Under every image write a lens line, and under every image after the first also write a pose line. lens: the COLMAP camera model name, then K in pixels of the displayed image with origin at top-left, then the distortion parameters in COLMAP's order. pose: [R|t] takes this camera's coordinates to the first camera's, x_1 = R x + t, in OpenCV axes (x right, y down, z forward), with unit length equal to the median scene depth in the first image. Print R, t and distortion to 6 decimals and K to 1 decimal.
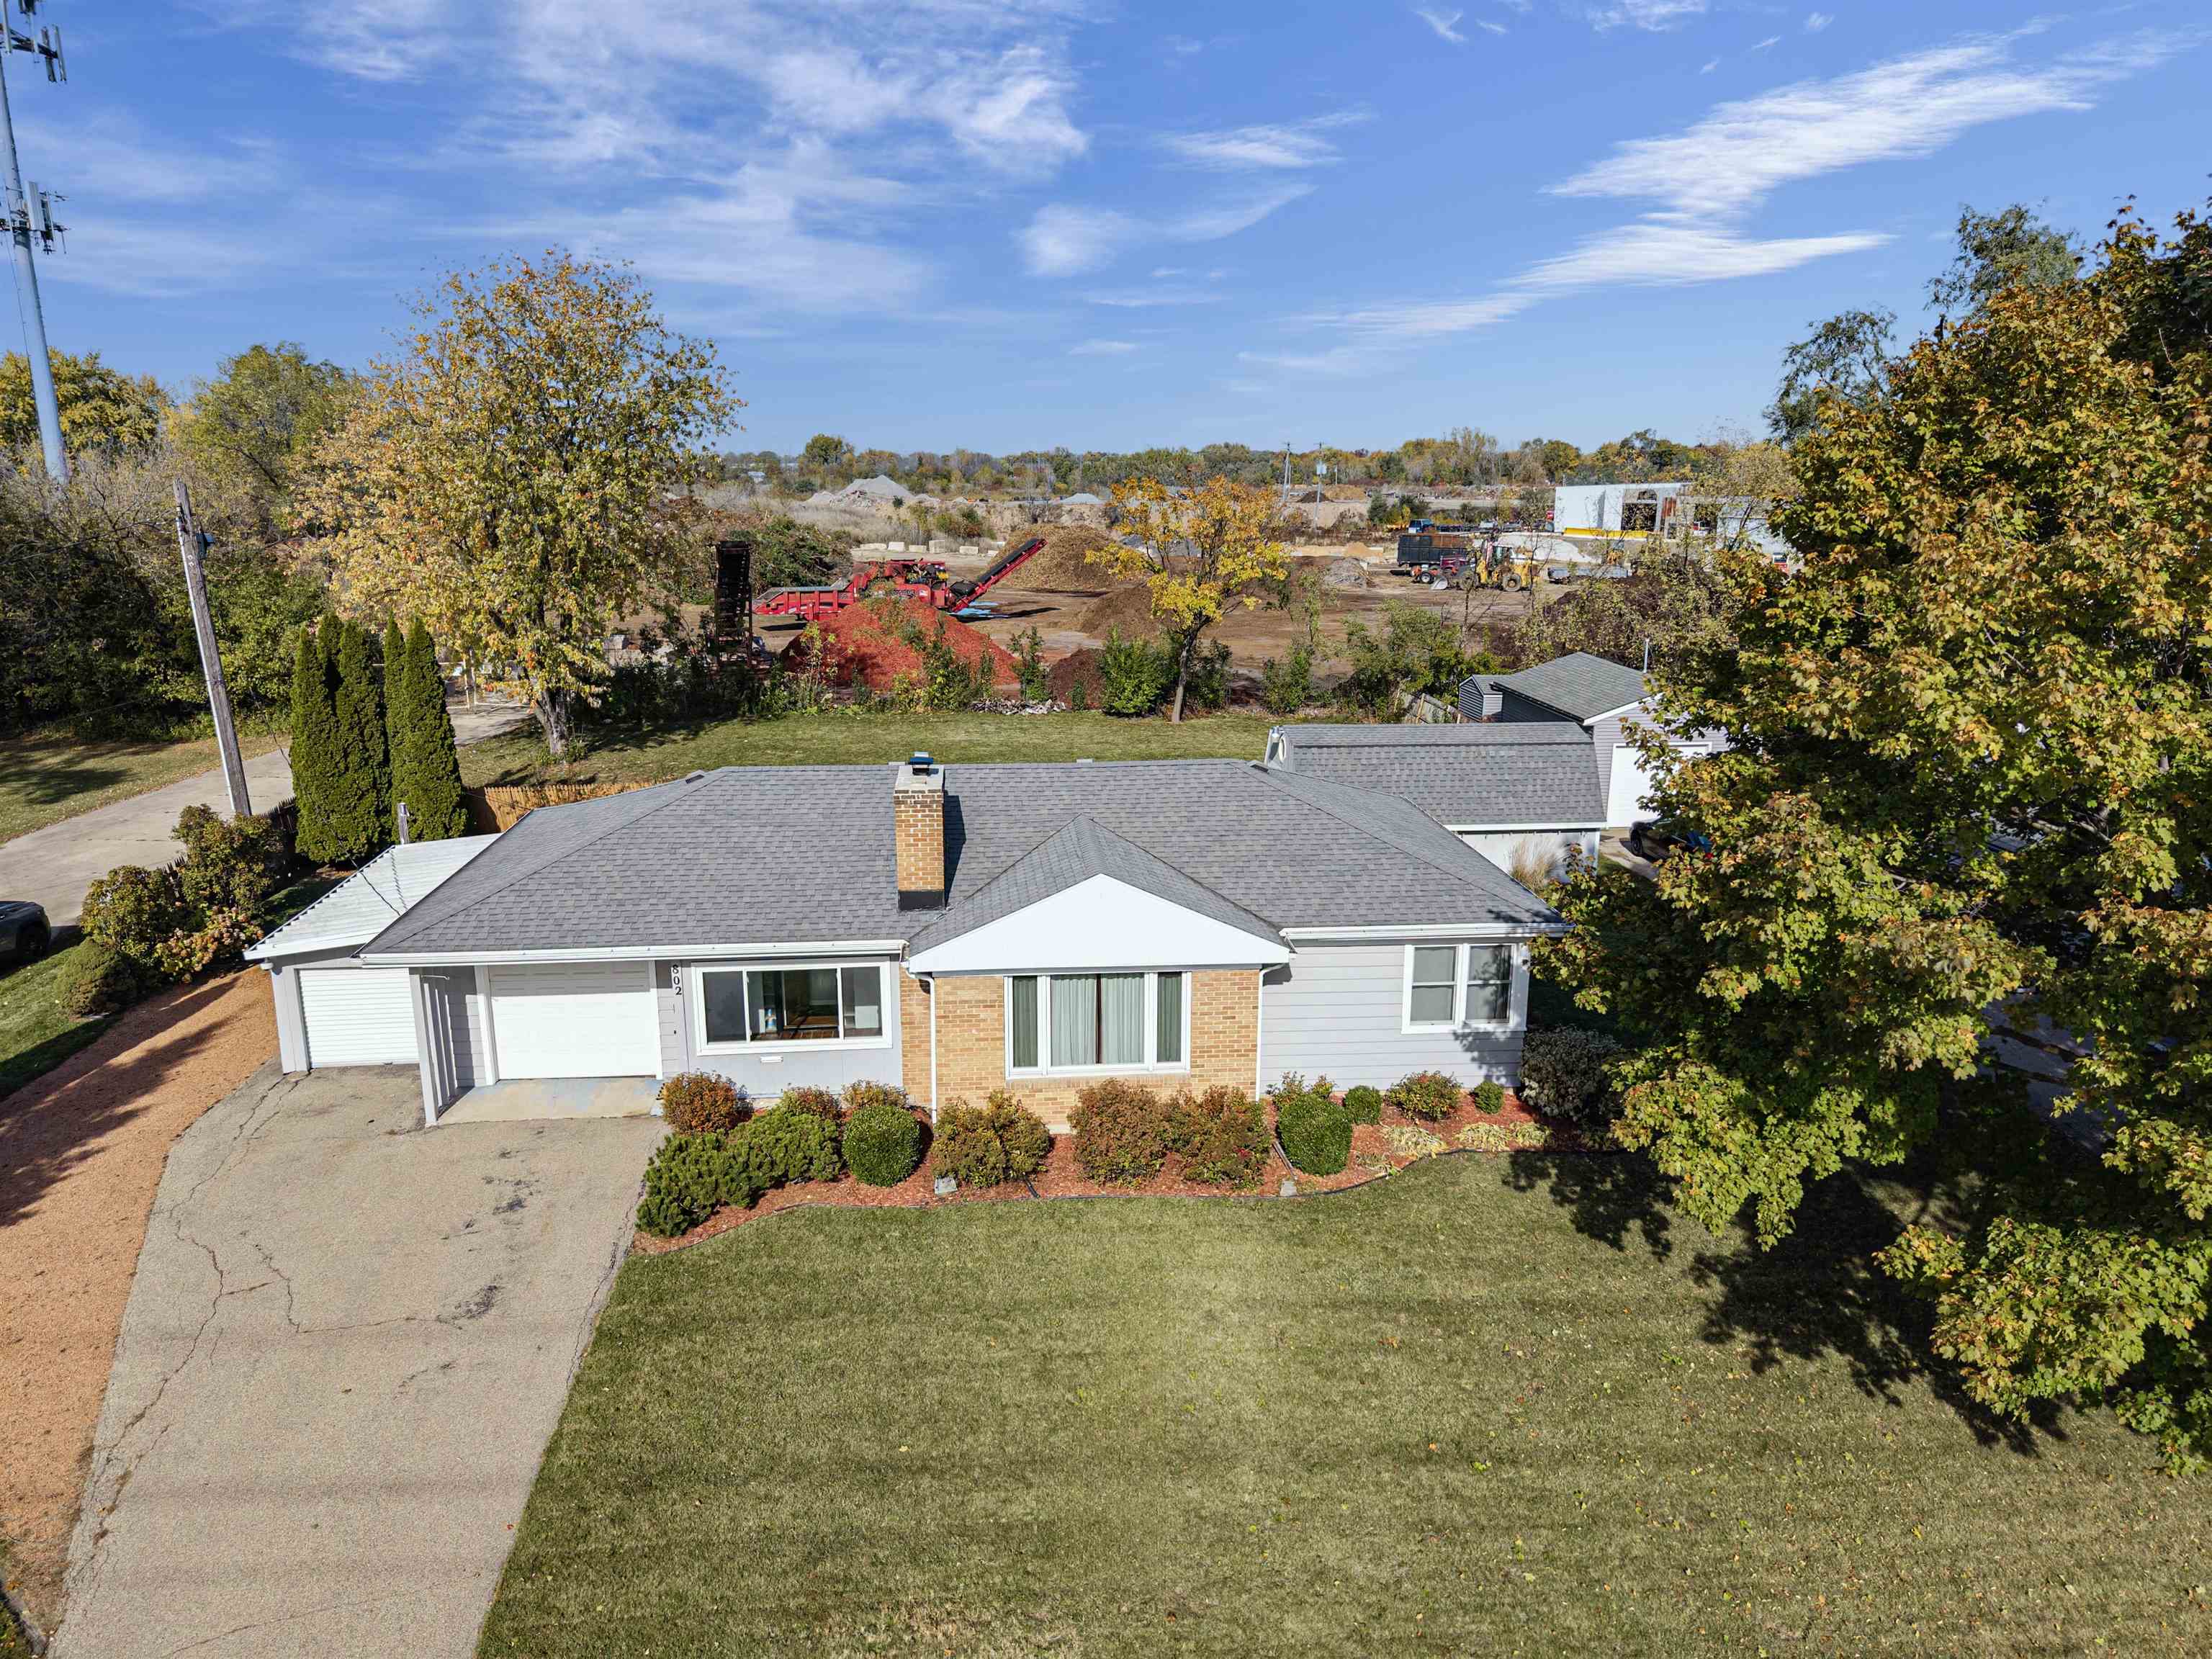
lens RADIAL K [[1492.0, 0, 1100.9], [0, 1492.0, 830.5], [0, 0, 1]] dist [0.013720, -0.009919]
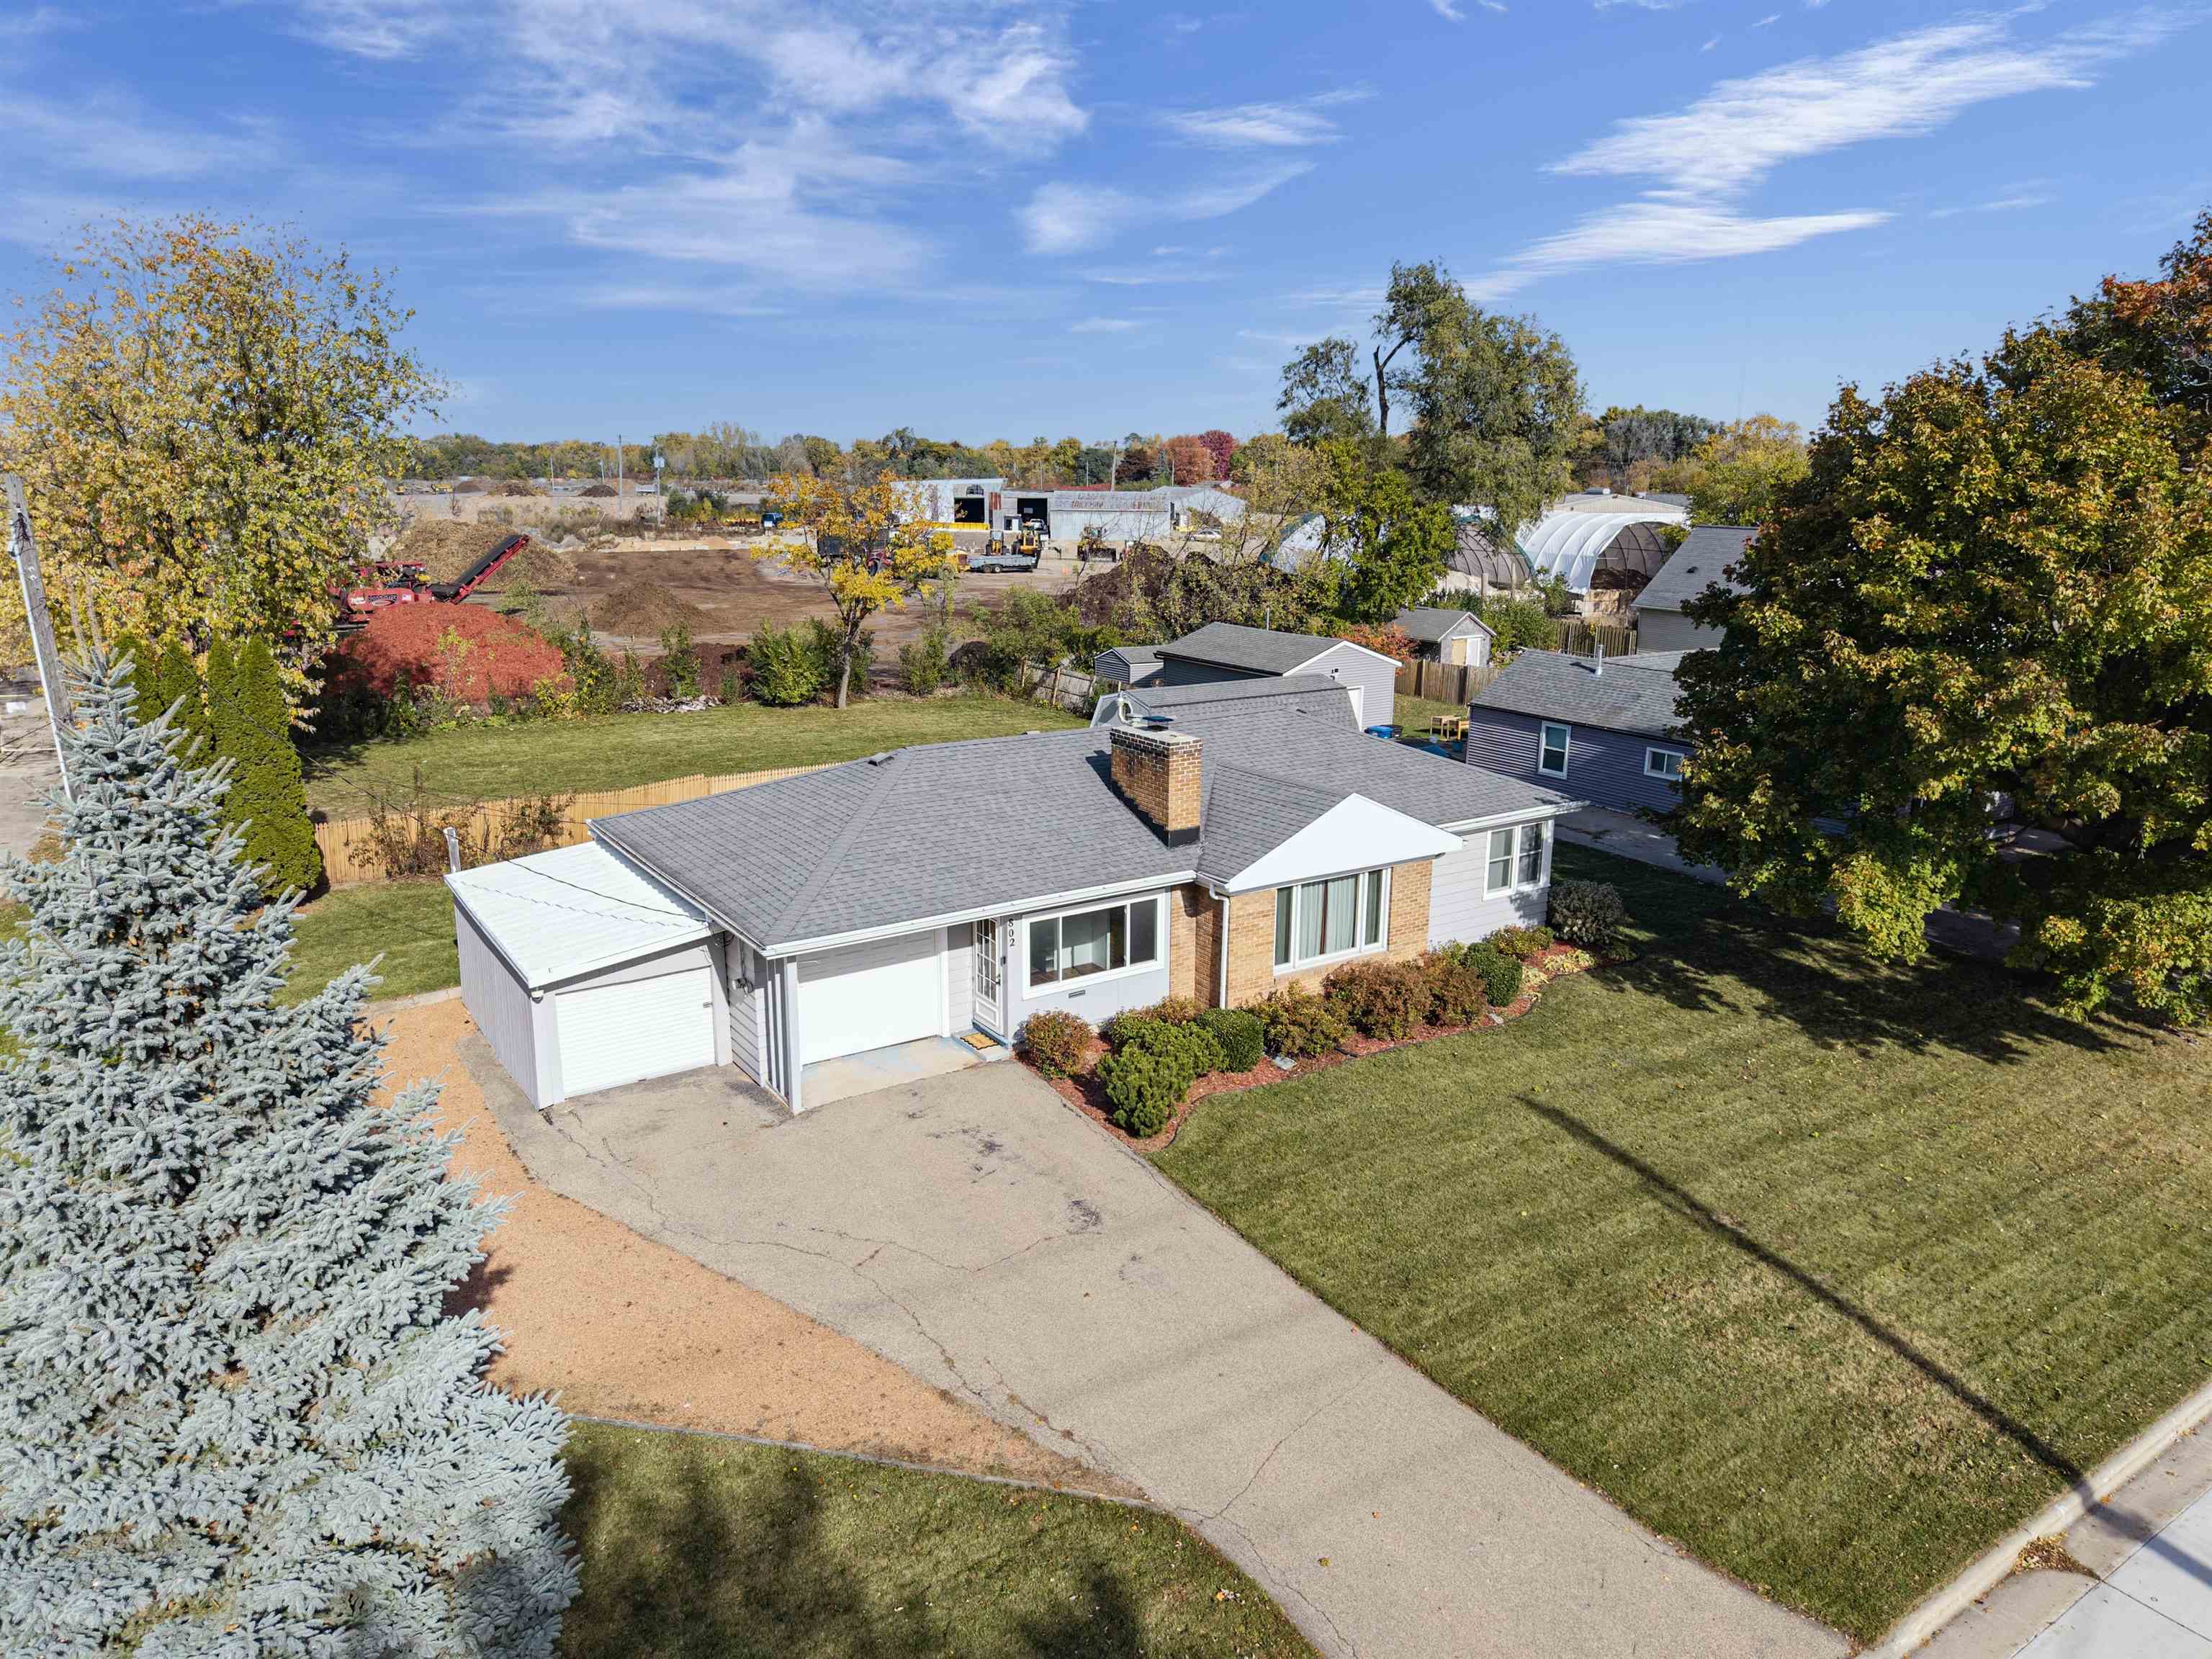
lens RADIAL K [[1492.0, 0, 1107.6], [0, 1492.0, 823.7], [0, 0, 1]] dist [0.013720, -0.009919]
pose [[0.877035, -0.108418, 0.468033, -0.700743], [0.108750, 0.993718, 0.026407, -0.000635], [-0.467956, 0.027739, 0.883316, 0.002698]]
